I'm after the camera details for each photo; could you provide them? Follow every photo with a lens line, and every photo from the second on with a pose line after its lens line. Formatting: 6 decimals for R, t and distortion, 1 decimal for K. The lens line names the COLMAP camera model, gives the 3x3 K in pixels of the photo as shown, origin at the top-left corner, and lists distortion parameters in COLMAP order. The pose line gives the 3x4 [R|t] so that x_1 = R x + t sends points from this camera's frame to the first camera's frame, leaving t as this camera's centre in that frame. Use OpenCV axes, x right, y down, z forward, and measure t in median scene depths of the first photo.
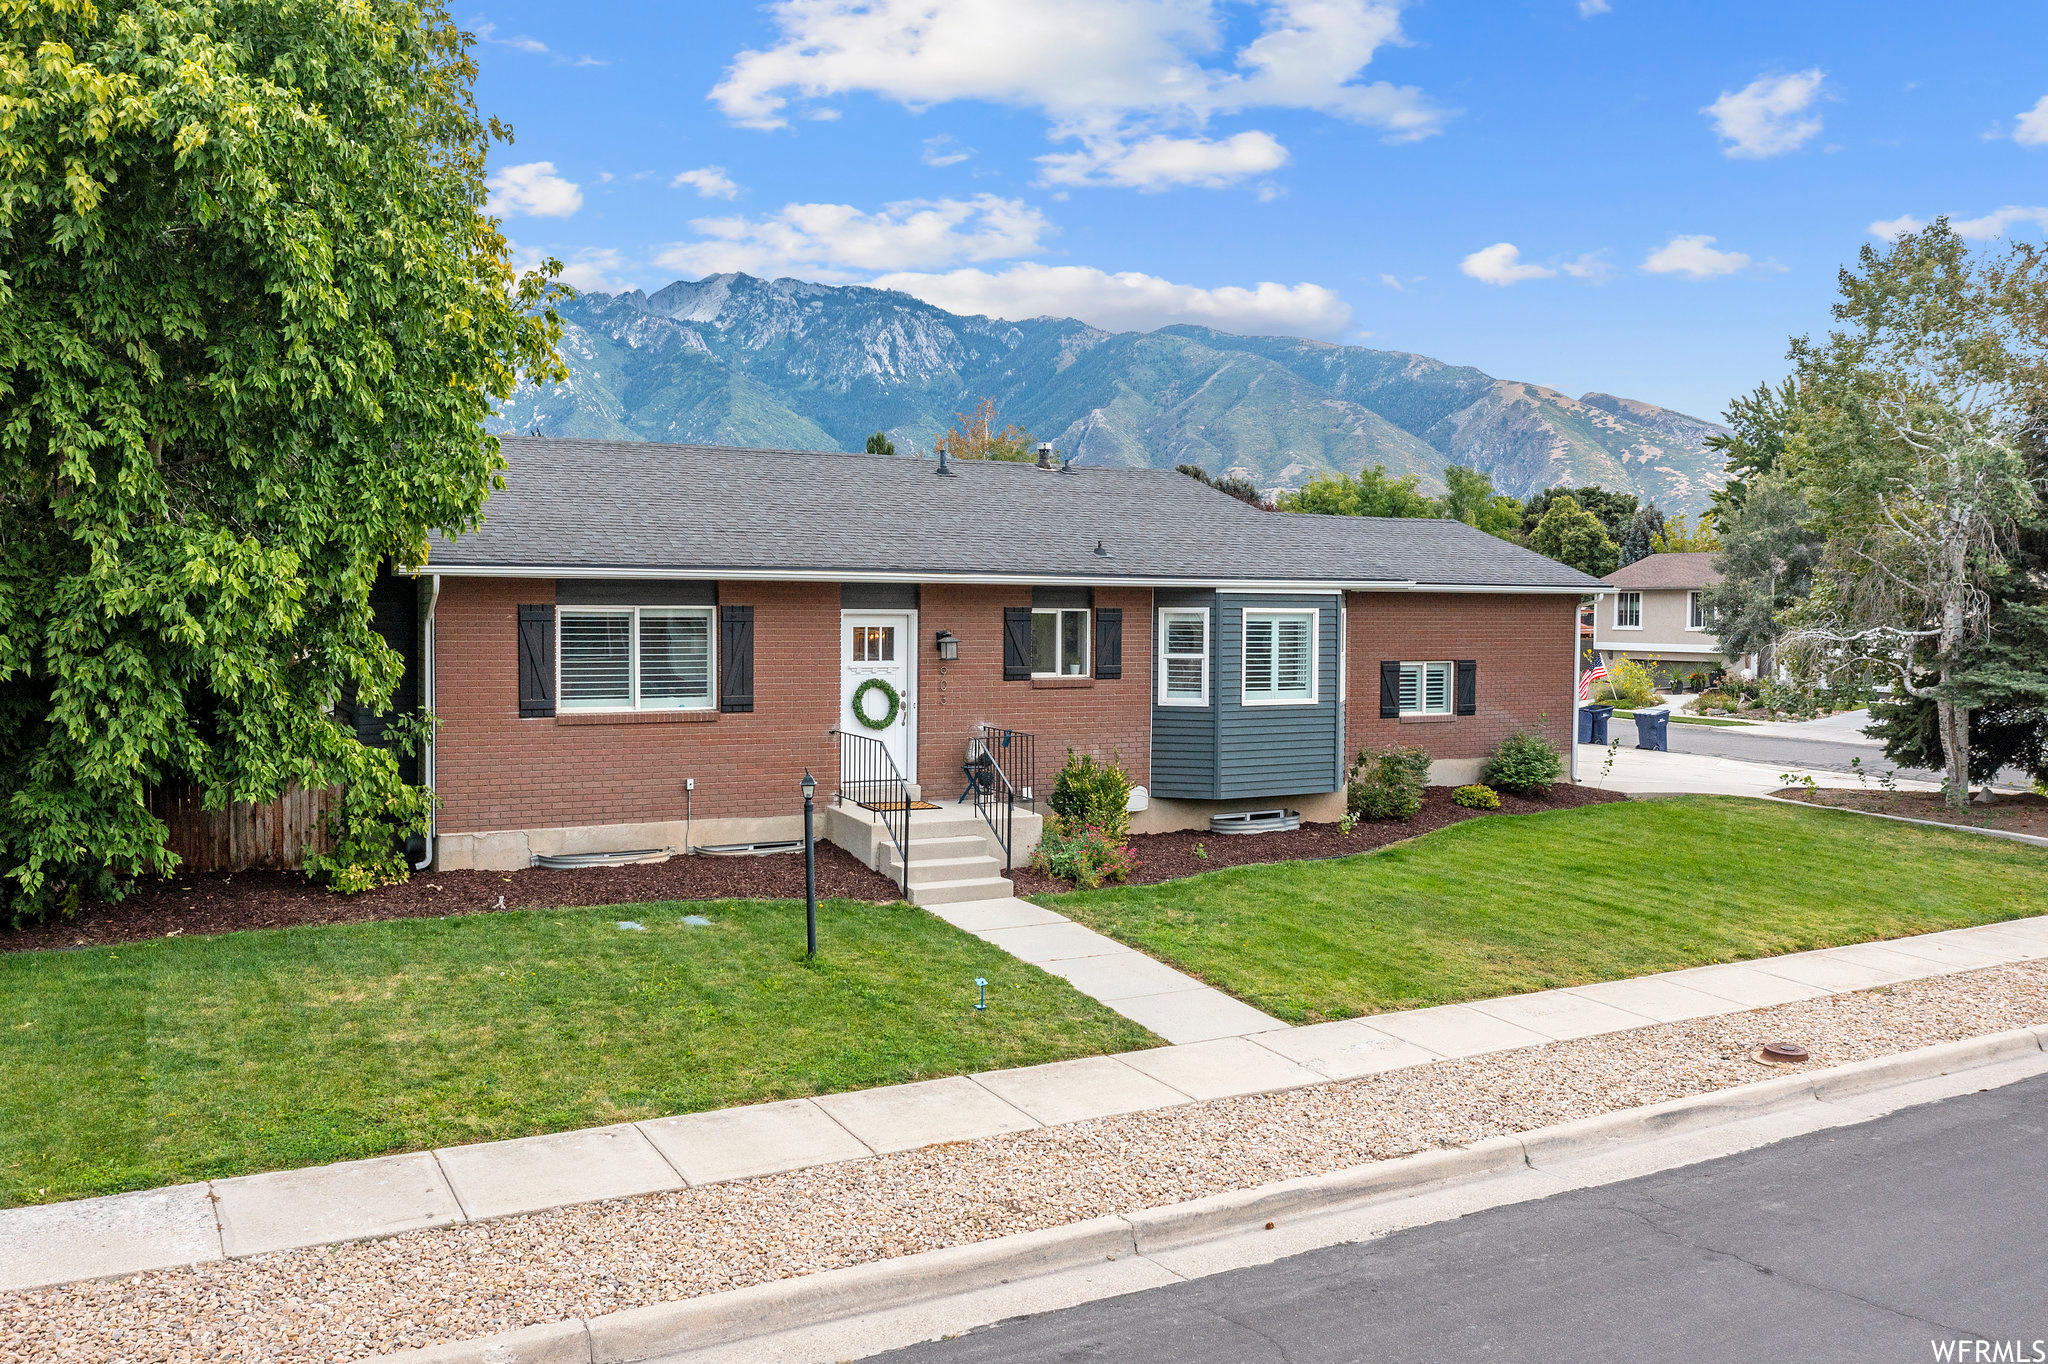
lens RADIAL K [[1601.0, 0, 1002.0], [0, 1601.0, 698.5], [0, 0, 1]] dist [-0.025543, 0.003759]
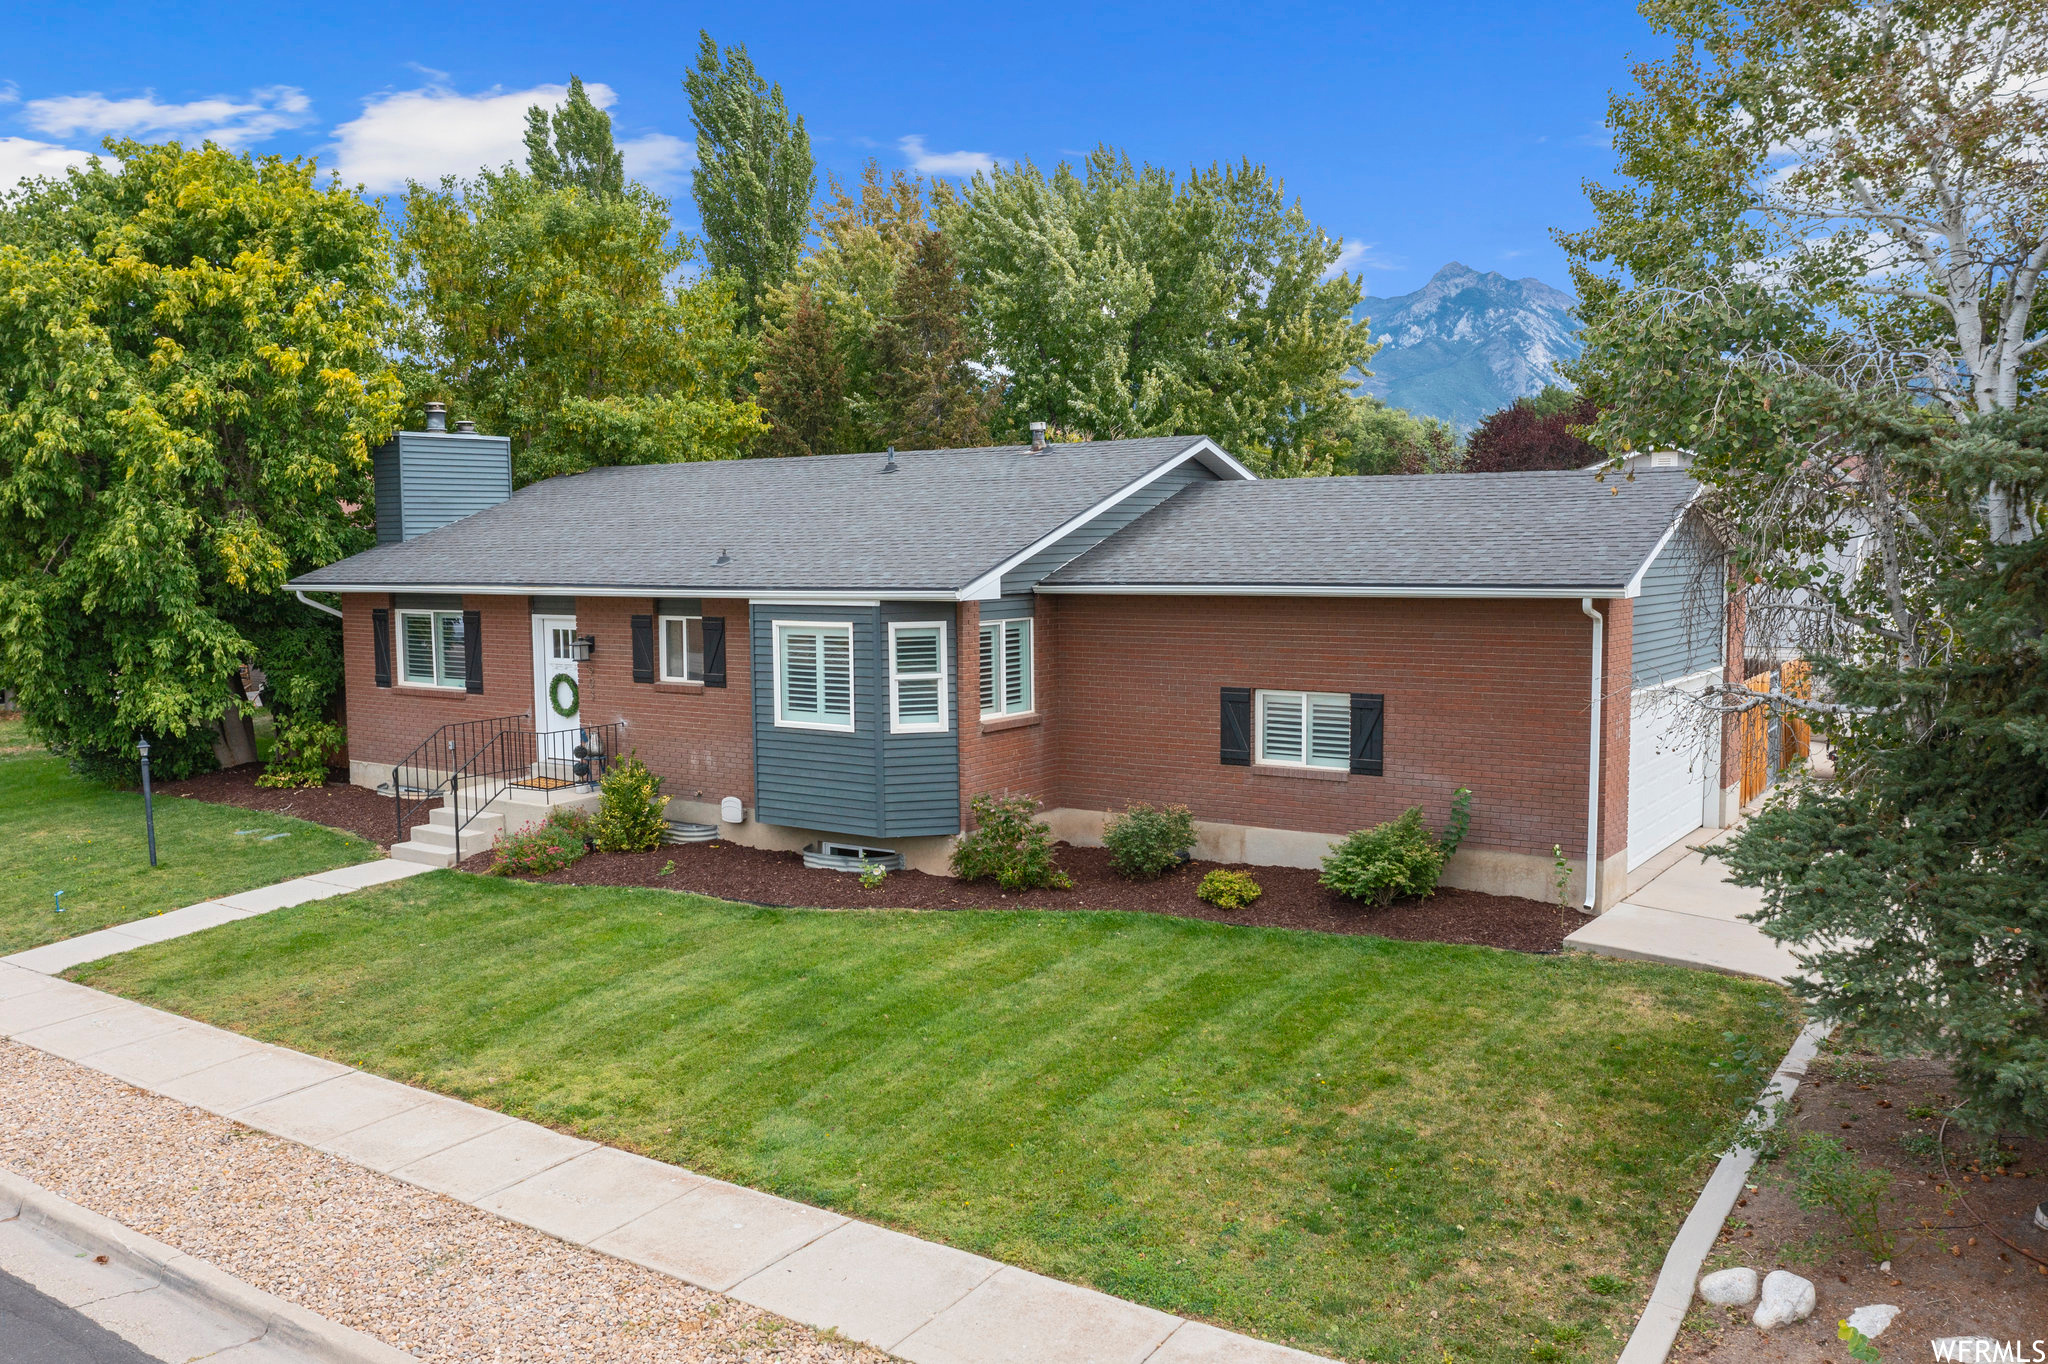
lens RADIAL K [[1601.0, 0, 1003.4], [0, 1601.0, 697.9], [0, 0, 1]] dist [-0.025543, 0.003759]
pose [[0.461817, 0.073193, -0.883950, 1.146586], [-0.036756, 0.997313, 0.063377, -0.083860], [0.886213, 0.003222, 0.463267, 0.771928]]
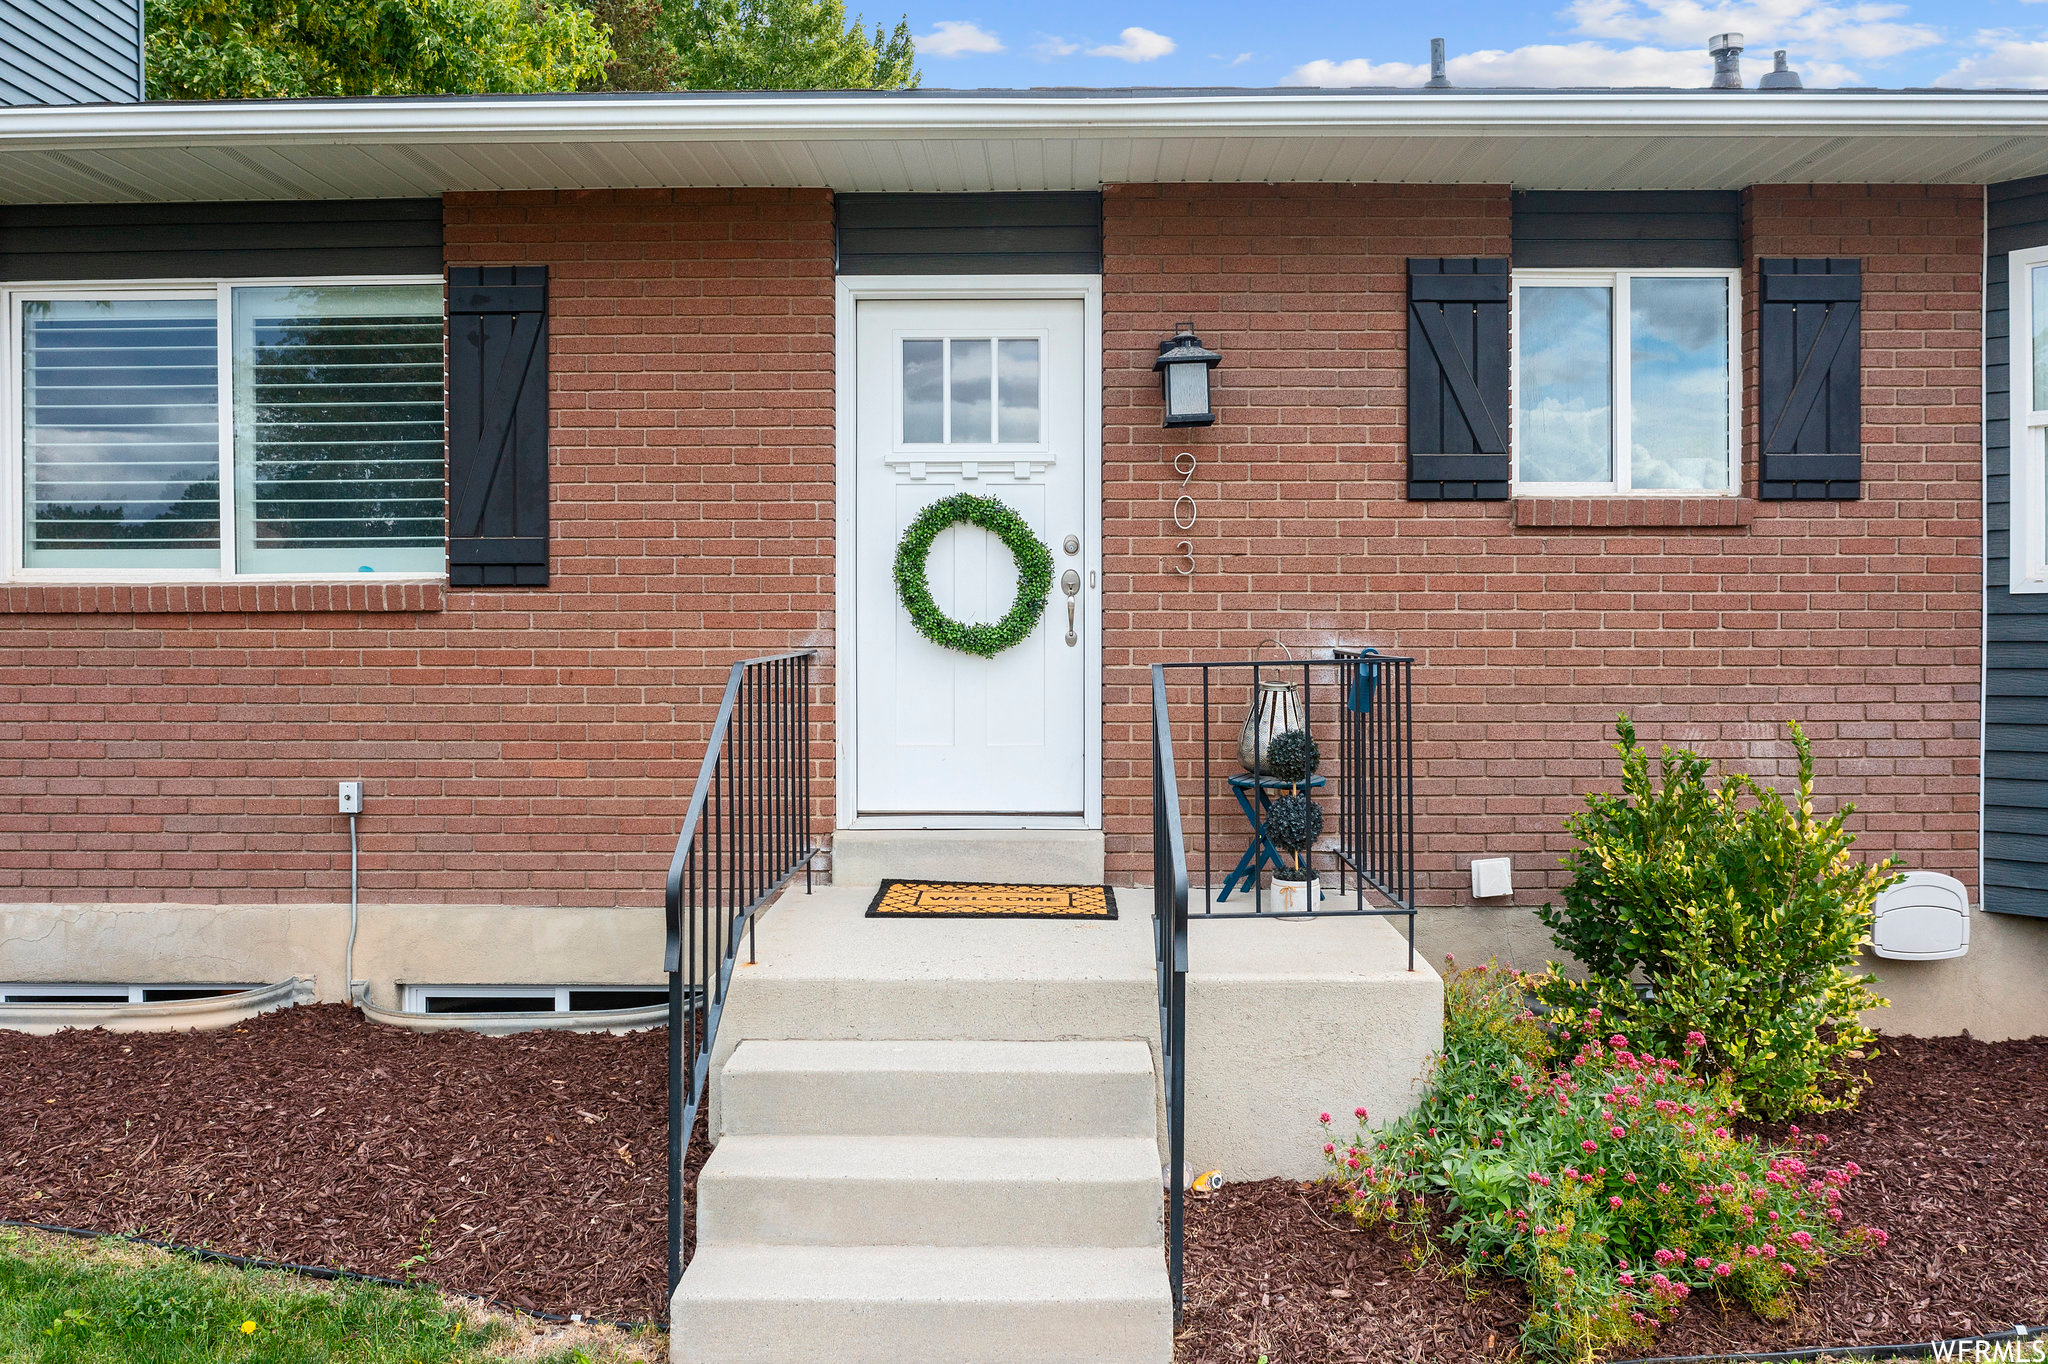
lens RADIAL K [[1601.0, 0, 1023.8], [0, 1601.0, 667.9], [0, 0, 1]] dist [-0.025543, 0.003759]
pose [[0.881284, -0.000900, -0.472586, 0.085641], [-0.018314, 0.999182, -0.036054, 0.034891], [0.472232, 0.040428, 0.880547, 0.750677]]
